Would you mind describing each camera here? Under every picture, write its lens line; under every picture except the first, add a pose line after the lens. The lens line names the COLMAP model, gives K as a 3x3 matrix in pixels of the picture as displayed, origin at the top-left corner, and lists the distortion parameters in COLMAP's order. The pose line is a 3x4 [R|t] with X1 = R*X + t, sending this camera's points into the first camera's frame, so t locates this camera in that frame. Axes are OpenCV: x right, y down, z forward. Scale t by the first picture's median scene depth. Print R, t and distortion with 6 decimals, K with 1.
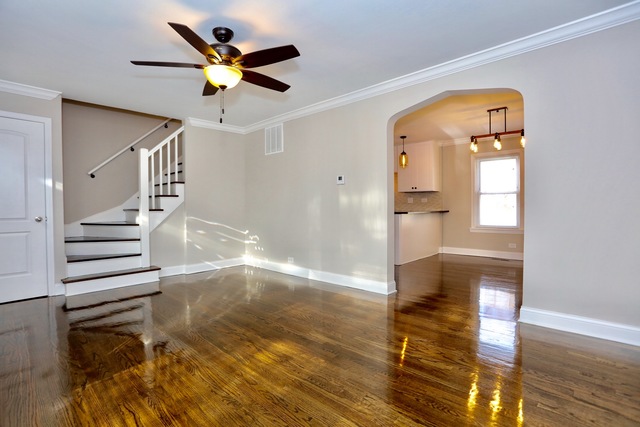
lens RADIAL K [[317.2, 0, 321.7], [0, 317.2, 213.1], [0, 0, 1]] dist [-0.063897, 0.031484]
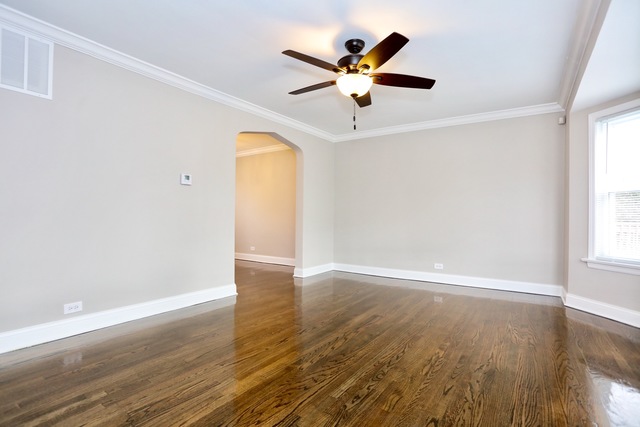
lens RADIAL K [[317.2, 0, 321.7], [0, 317.2, 213.1], [0, 0, 1]] dist [-0.063897, 0.031484]
pose [[-0.166053, 0.015373, 0.985997, -0.925014], [0.011186, 0.999844, -0.013705, -0.000750], [-0.986053, 0.008754, -0.166198, 0.901224]]
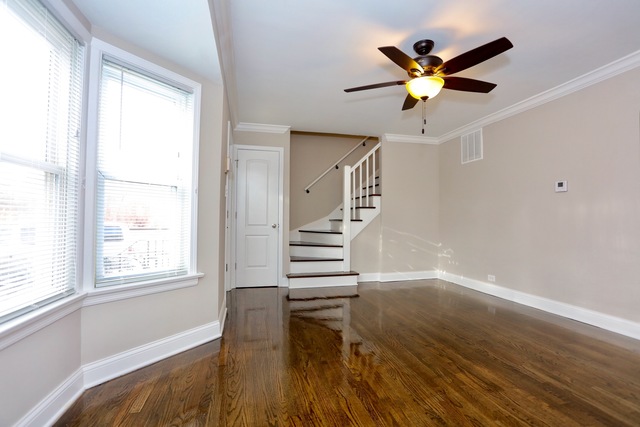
lens RADIAL K [[317.2, 0, 321.7], [0, 317.2, 213.1], [0, 0, 1]] dist [-0.063897, 0.031484]
pose [[0.838180, 0.000820, -0.545393, -0.029288], [-0.023002, 0.999162, -0.033848, 0.007293], [0.544908, 0.040916, 0.837497, -0.008985]]
